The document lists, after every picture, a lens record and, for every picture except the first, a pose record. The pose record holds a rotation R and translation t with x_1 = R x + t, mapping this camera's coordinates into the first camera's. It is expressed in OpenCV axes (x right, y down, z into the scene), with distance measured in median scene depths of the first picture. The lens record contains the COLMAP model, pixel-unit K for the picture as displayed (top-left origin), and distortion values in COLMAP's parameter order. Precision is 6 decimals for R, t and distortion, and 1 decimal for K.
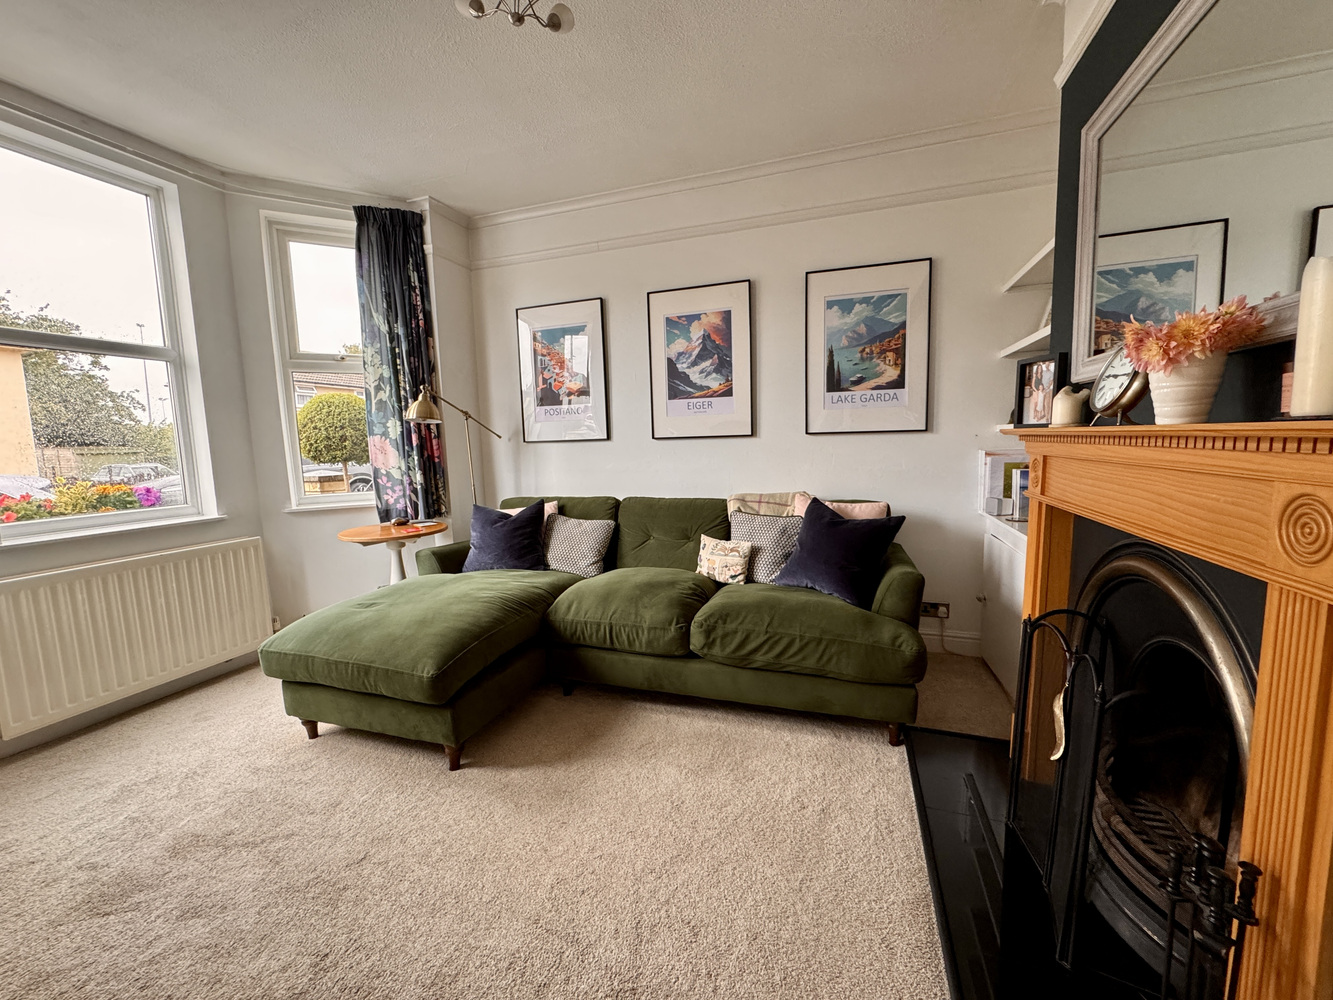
lens RADIAL K [[533.1, 0, 669.0], [0, 533.1, 497.3], [0, 0, 1]] dist [-0.002351, 0.000469]
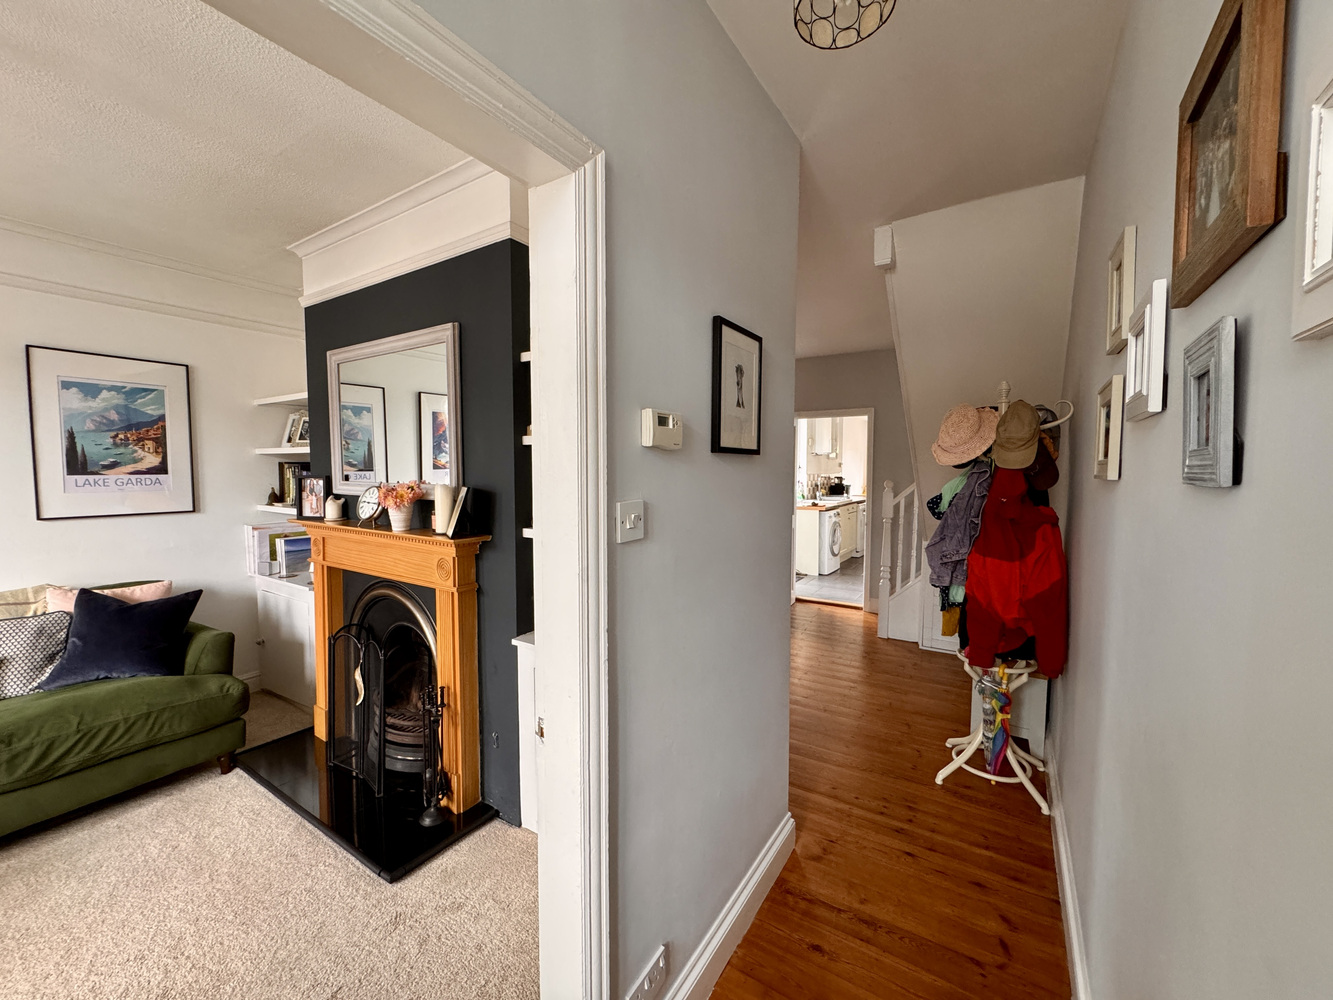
lens RADIAL K [[533.1, 0, 669.0], [0, 533.1, 497.3], [0, 0, 1]] dist [-0.002351, 0.000469]
pose [[0.248171, -0.028597, 0.968294, -0.516920], [0.097643, 0.995212, 0.004366, -0.084939], [-0.963783, 0.093464, 0.249775, -0.379512]]
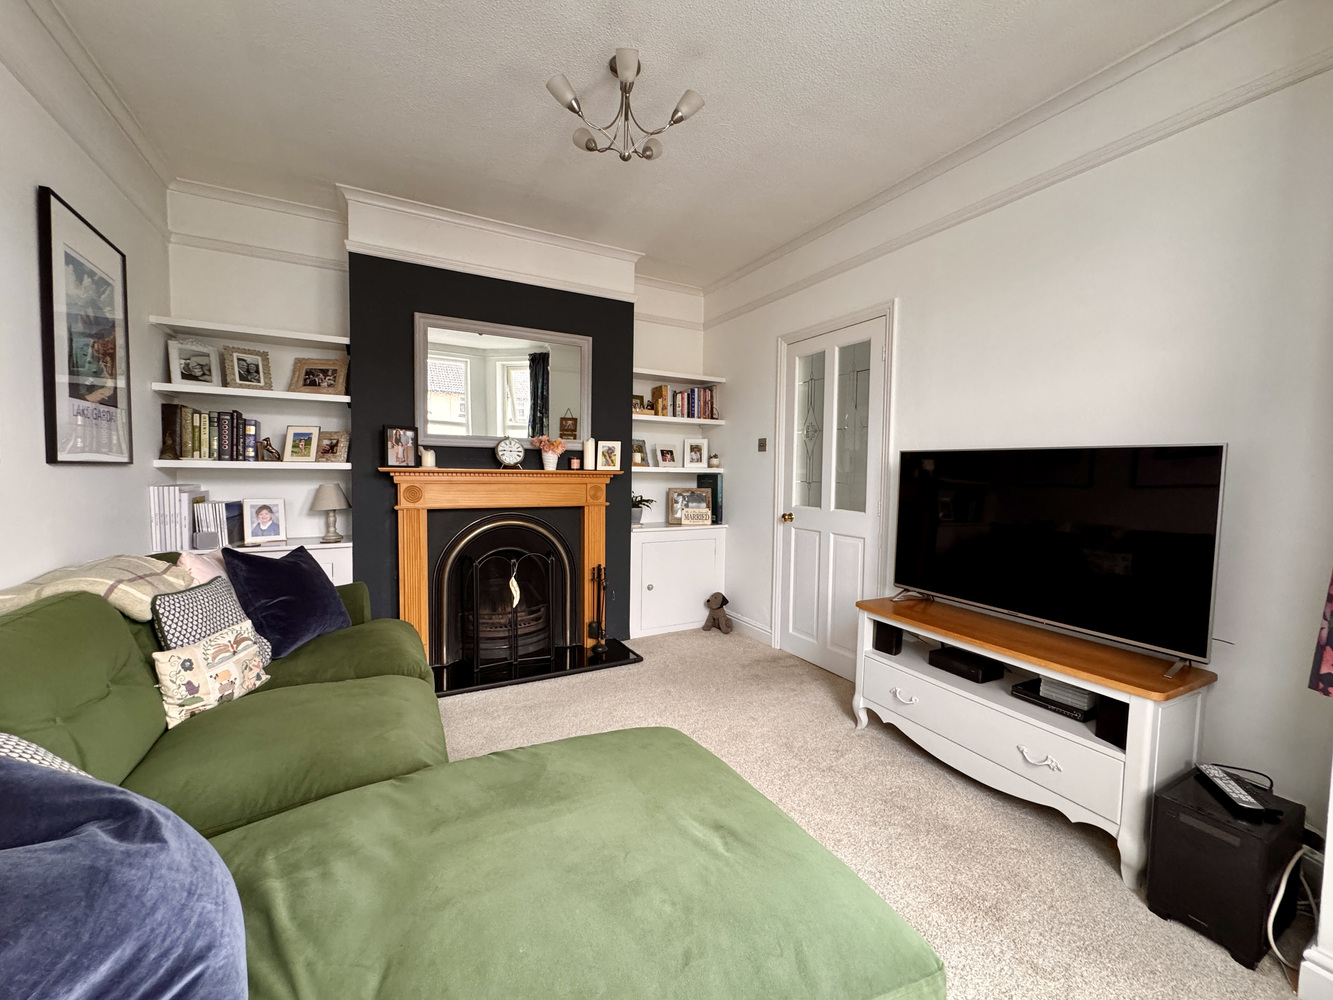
lens RADIAL K [[533.1, 0, 669.0], [0, 533.1, 497.3], [0, 0, 1]] dist [-0.002351, 0.000469]
pose [[-0.733576, -0.017698, 0.679377, -0.929990], [0.080388, 0.990383, 0.112602, -0.138672], [-0.674836, 0.137216, -0.725099, 1.448472]]
